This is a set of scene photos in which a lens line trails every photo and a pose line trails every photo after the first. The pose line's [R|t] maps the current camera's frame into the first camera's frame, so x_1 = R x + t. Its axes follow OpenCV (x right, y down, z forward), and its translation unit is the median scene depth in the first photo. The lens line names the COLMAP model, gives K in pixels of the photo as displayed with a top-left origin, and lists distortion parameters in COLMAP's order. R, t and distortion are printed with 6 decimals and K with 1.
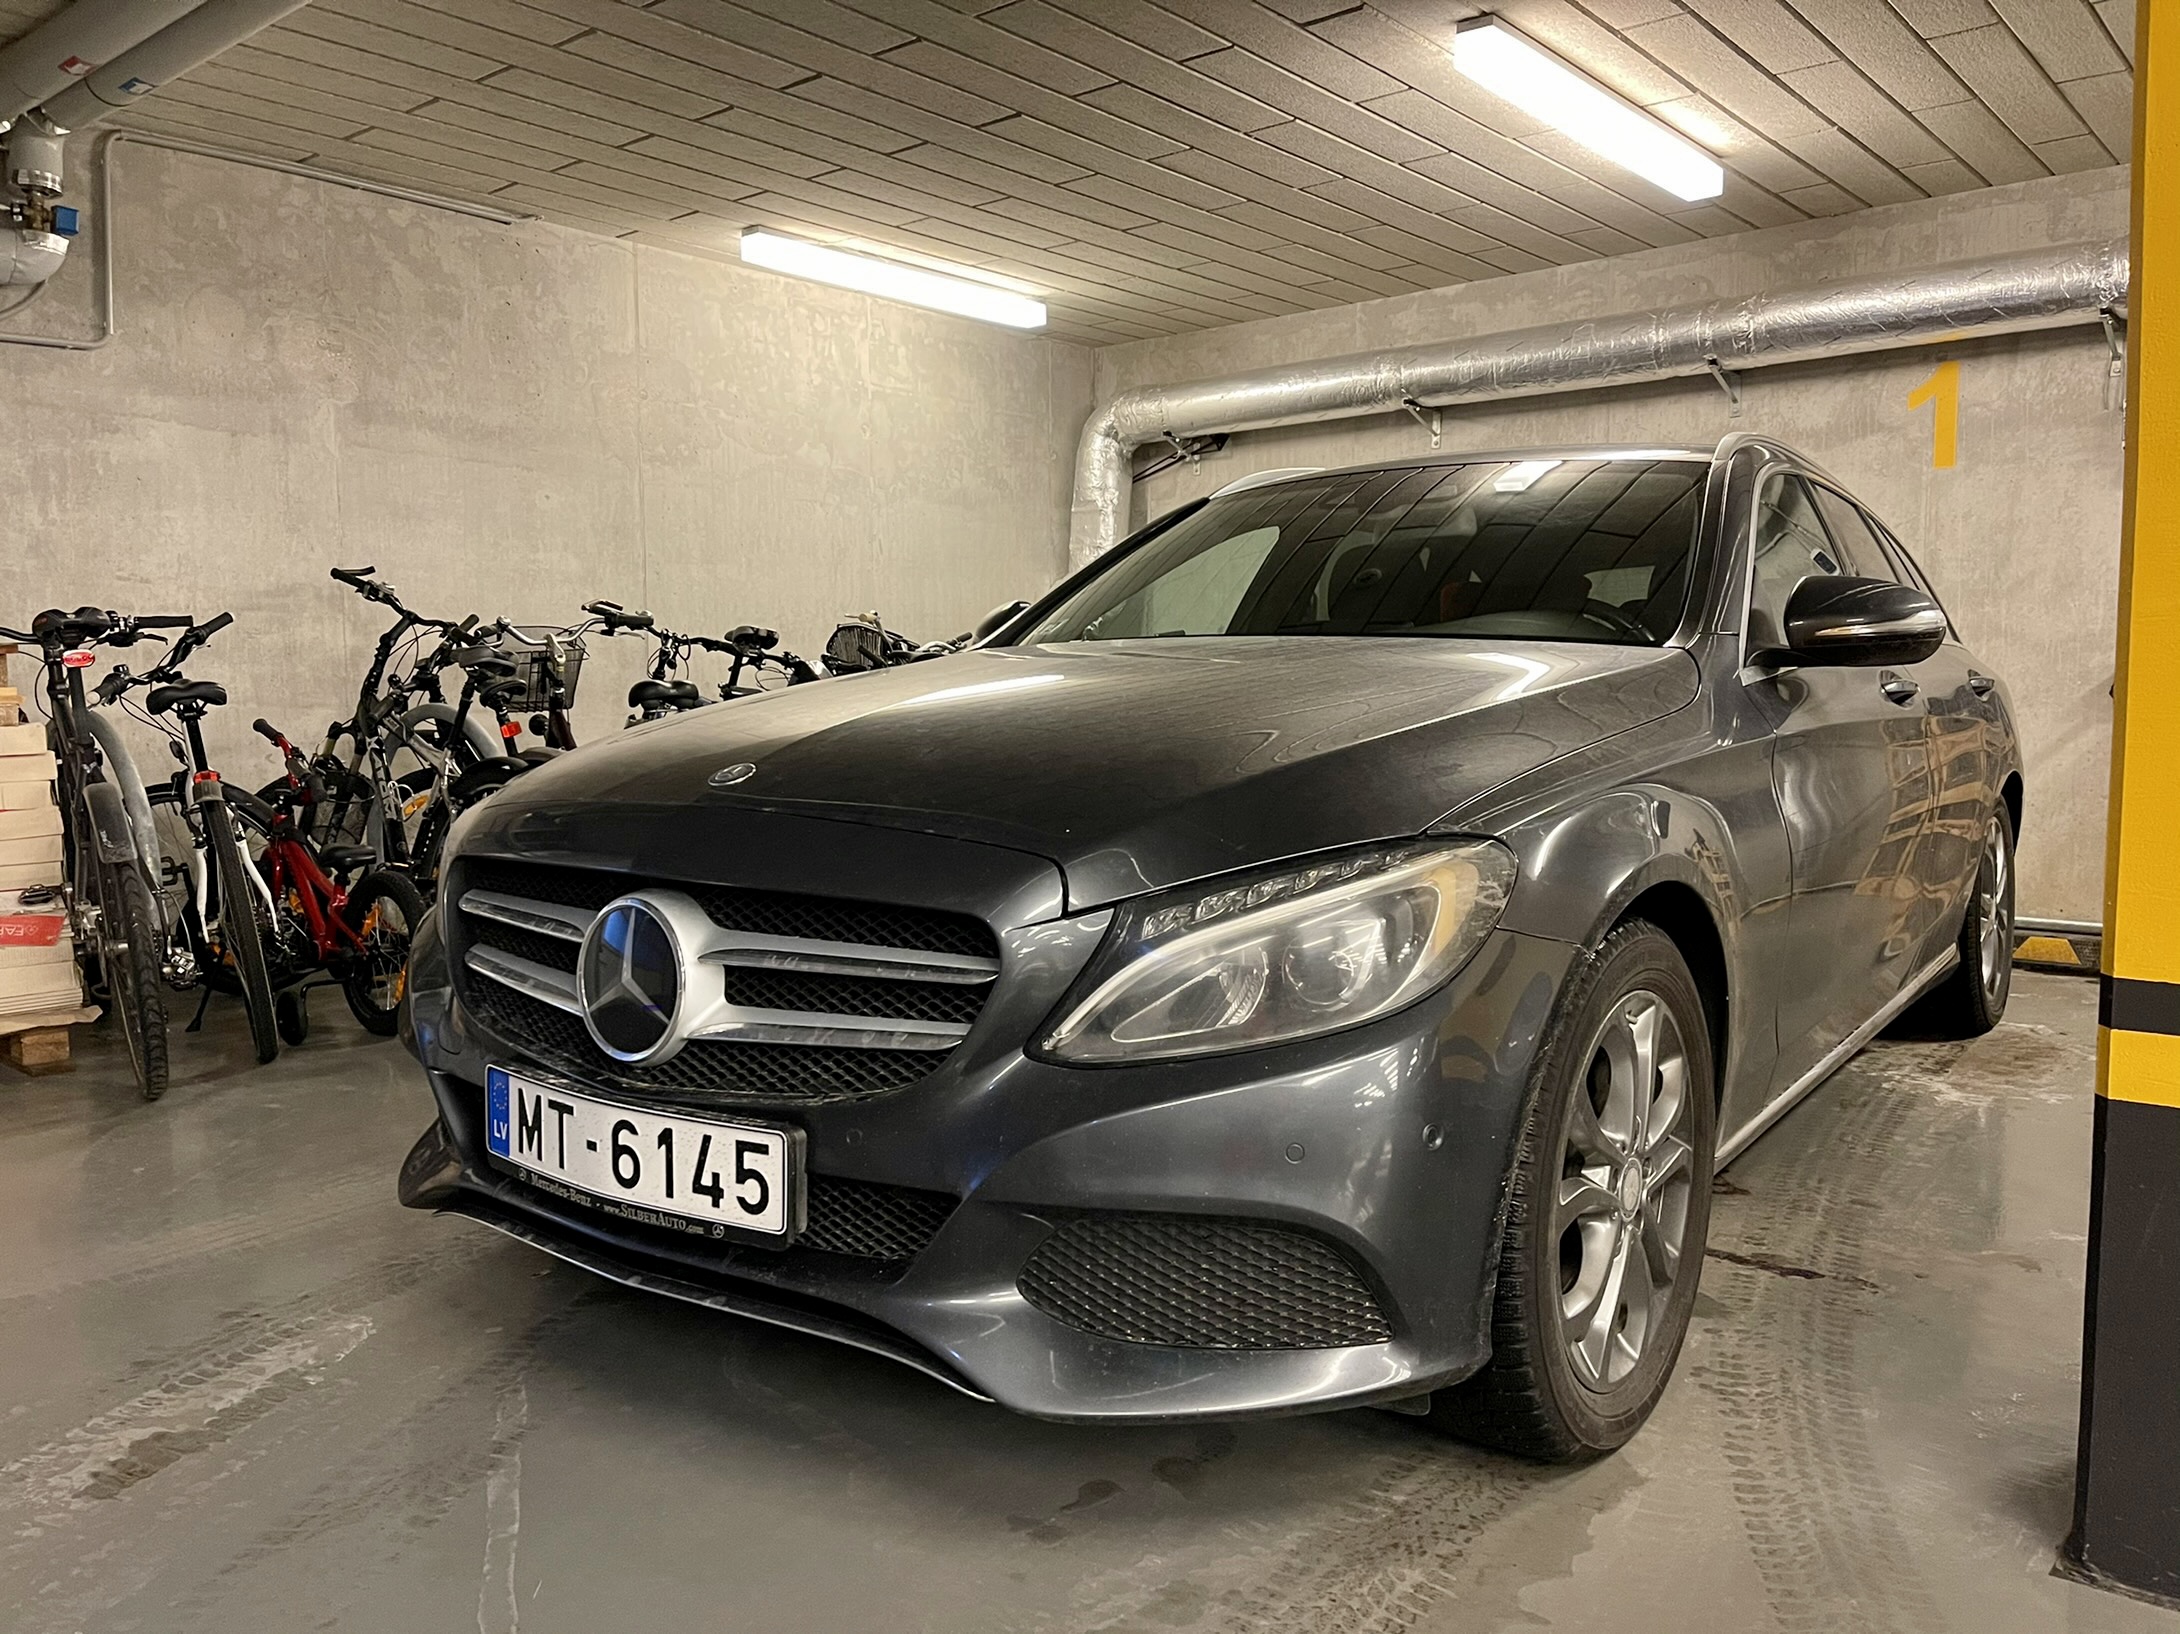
lens RADIAL K [[1626.1, 0, 1095.0], [0, 1626.1, 814.3], [0, 0, 1]] dist [0.057604, -0.083689]
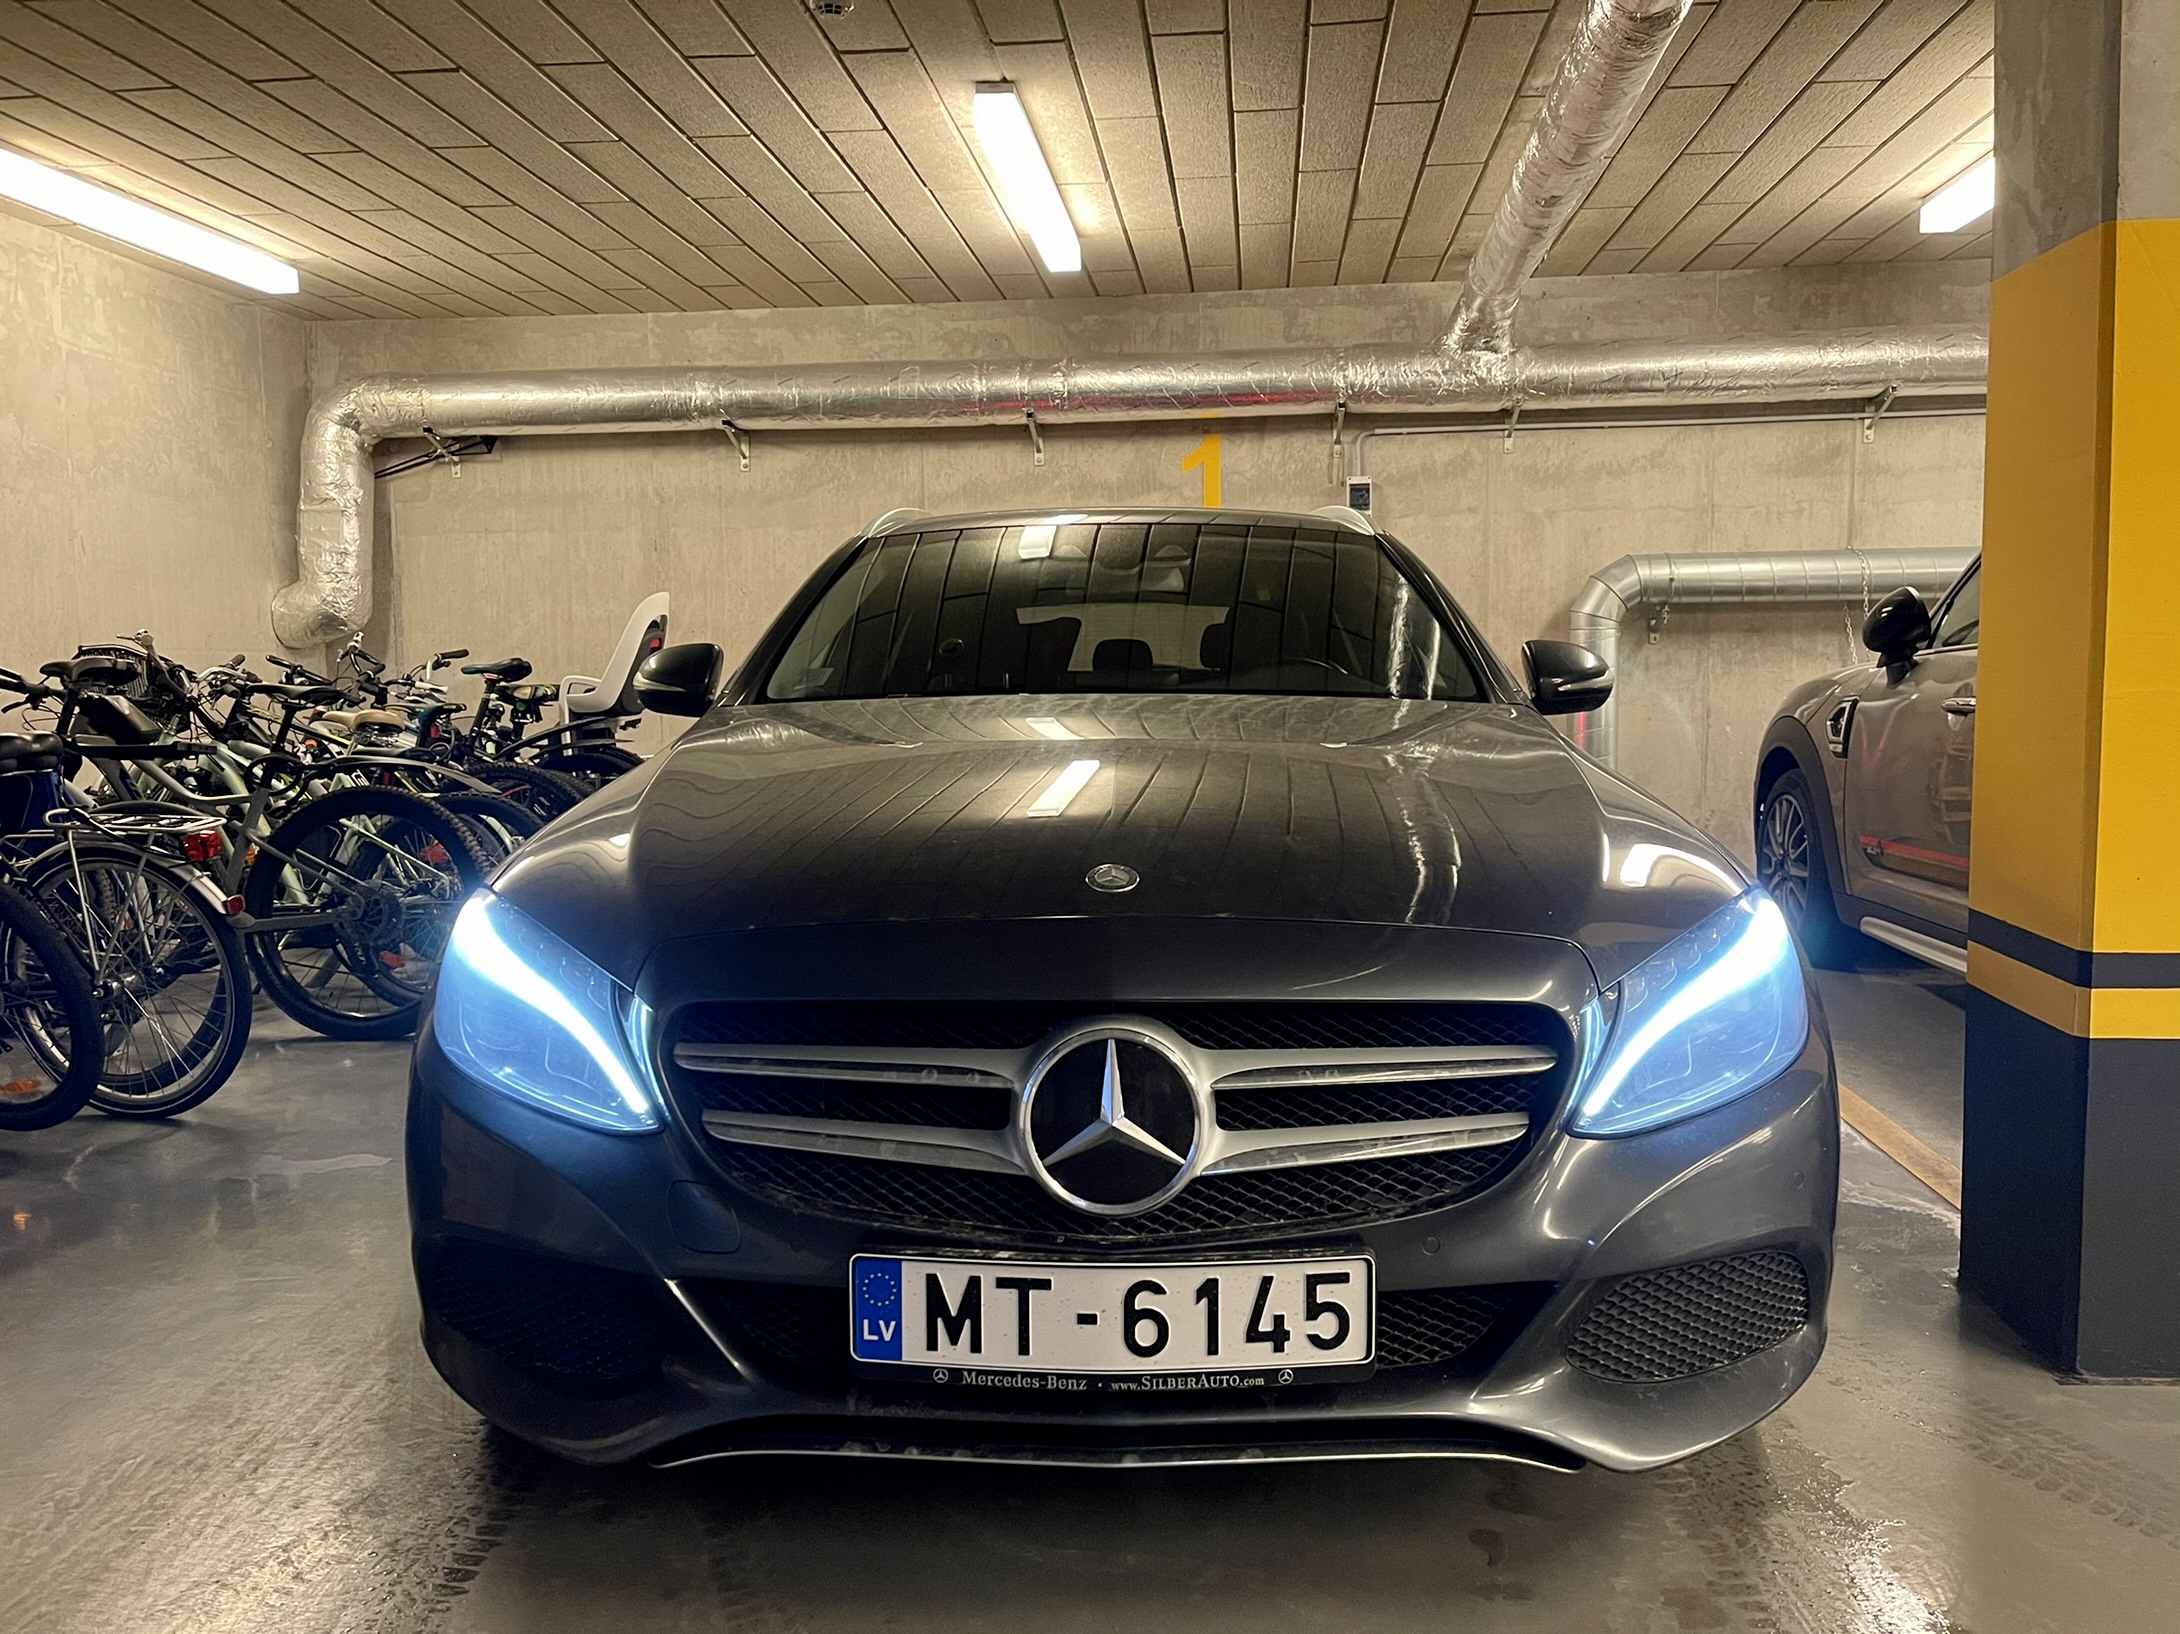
lens RADIAL K [[1626.1, 0, 1092.1], [0, 1626.1, 810.2], [0, 0, 1]] dist [0.057604, -0.083689]
pose [[0.824100, -0.051585, 0.564090, -0.225963], [0.054255, 0.998454, 0.012045, -0.022577], [-0.563840, 0.020679, 0.825625, 0.079608]]
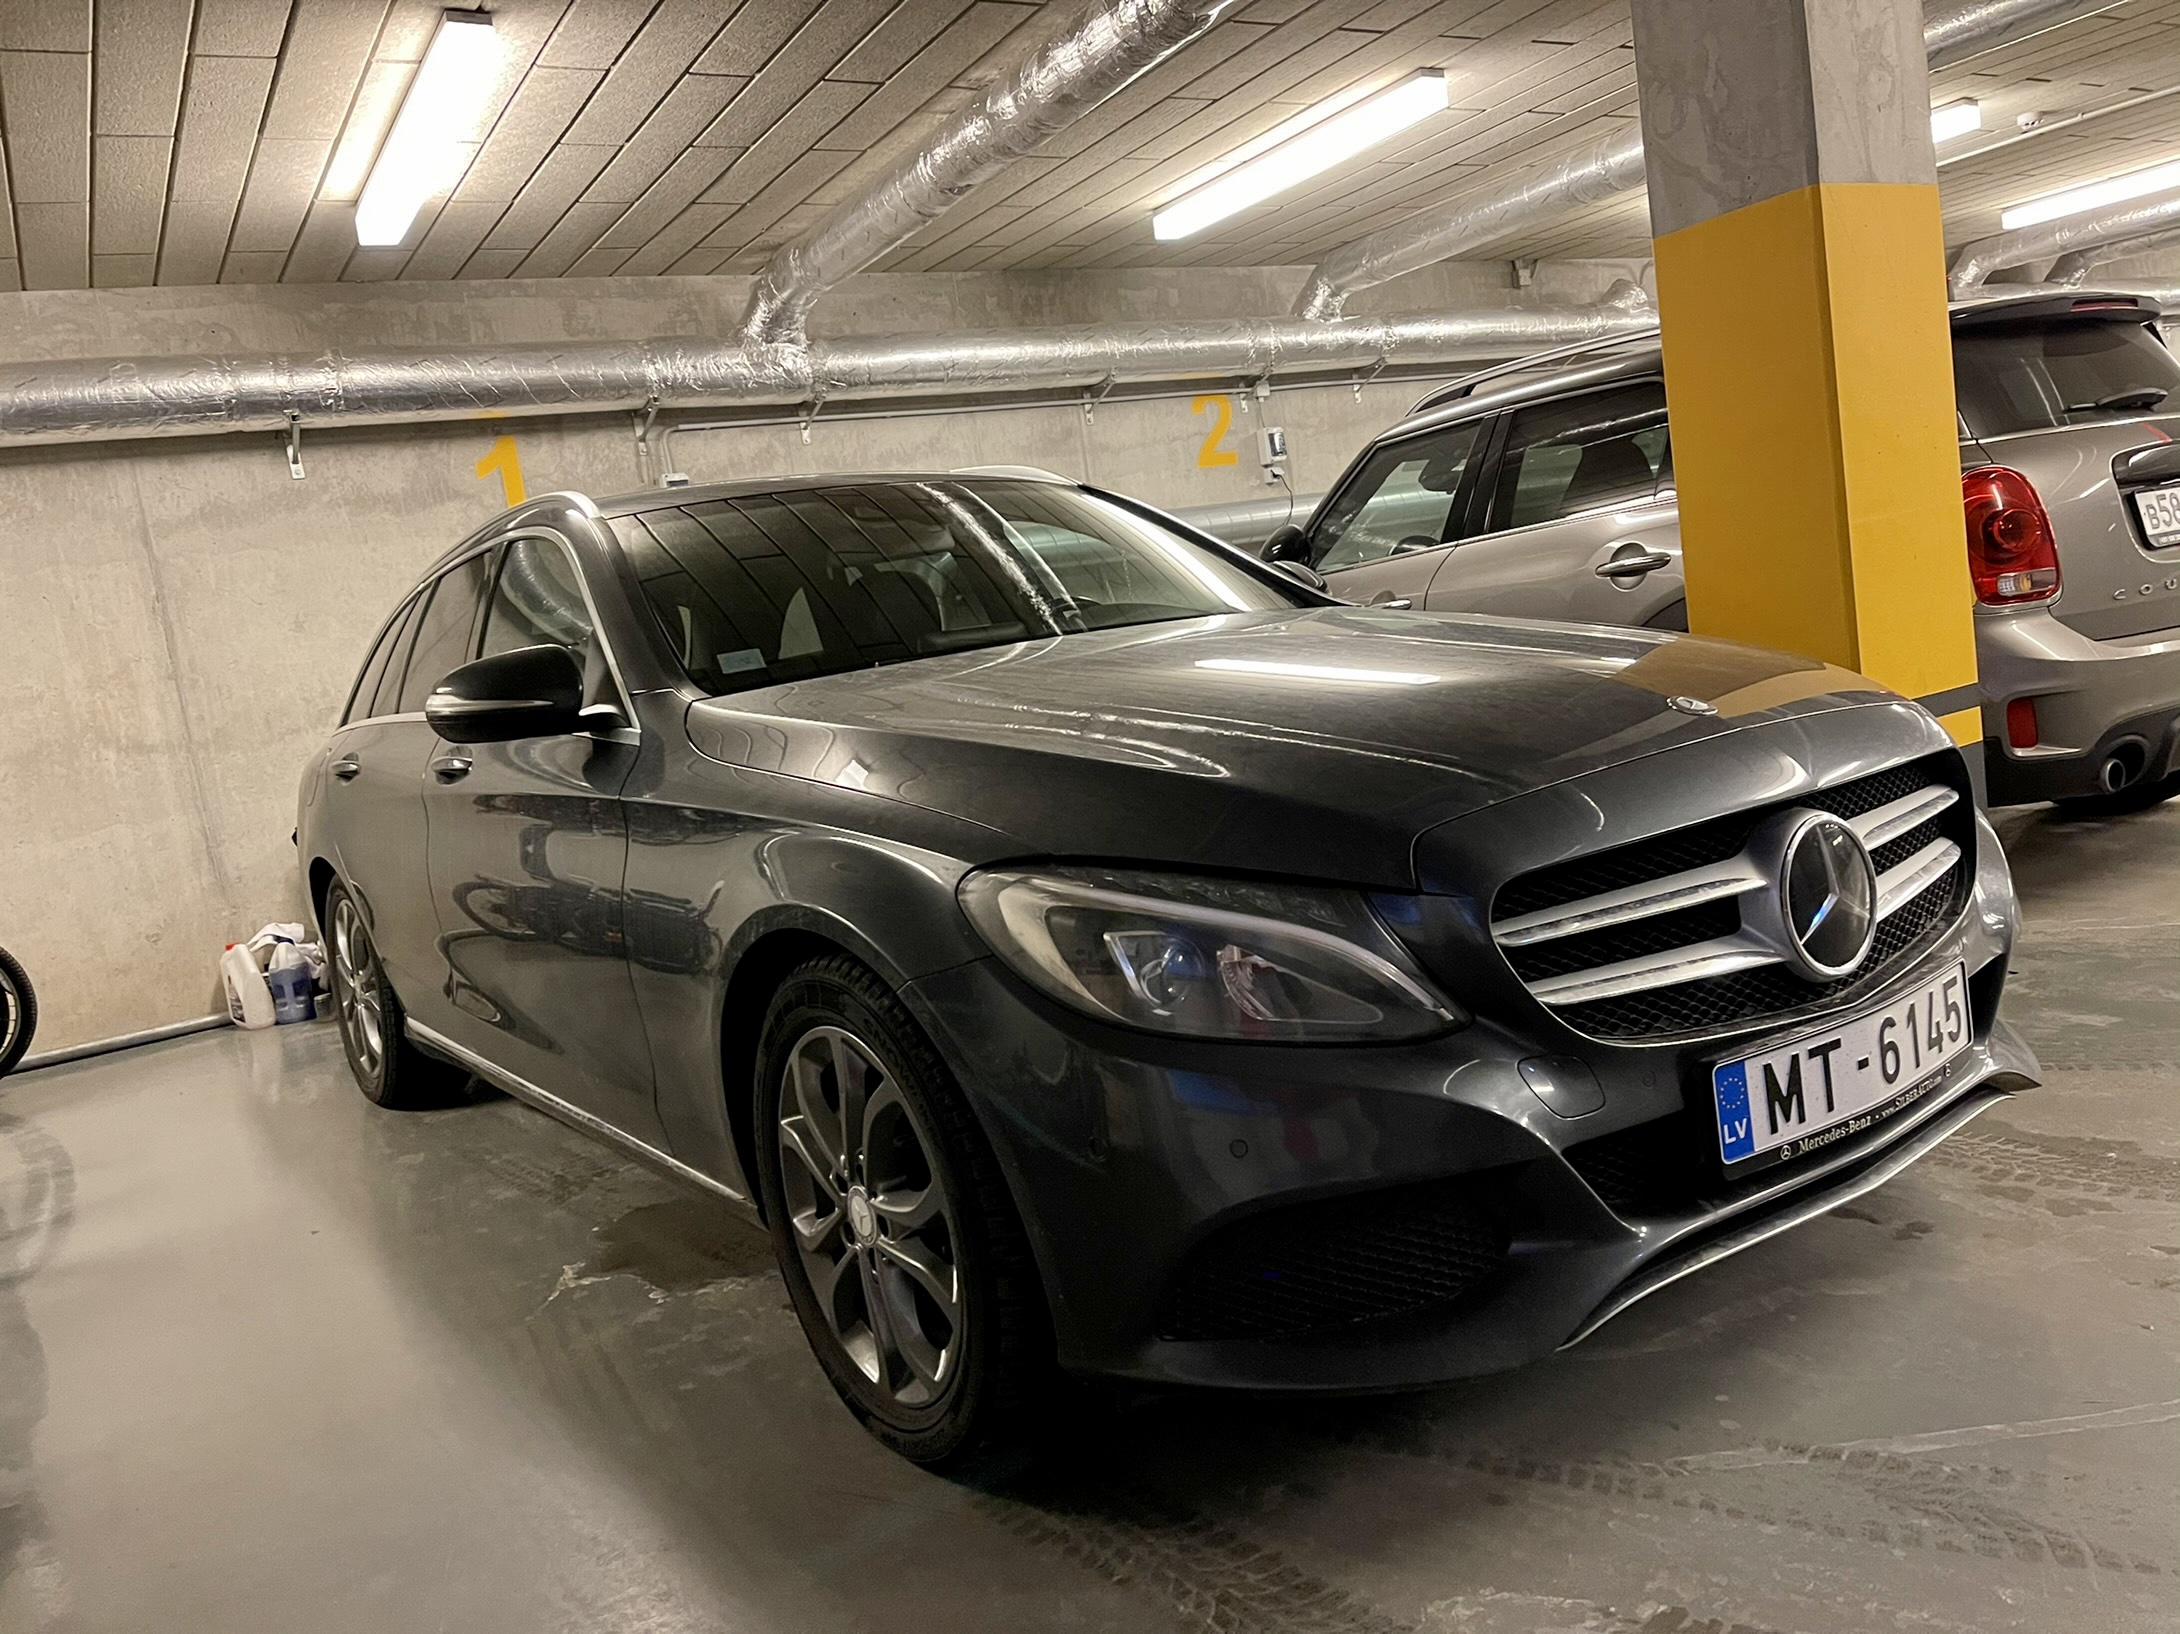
lens RADIAL K [[1626.1, 0, 1097.7], [0, 1626.1, 820.1], [0, 0, 1]] dist [0.057604, -0.083689]
pose [[0.318226, -0.153630, 0.935484, -0.395153], [0.215808, 0.972613, 0.086315, -0.037121], [-0.923125, 0.174417, 0.342665, 0.307049]]
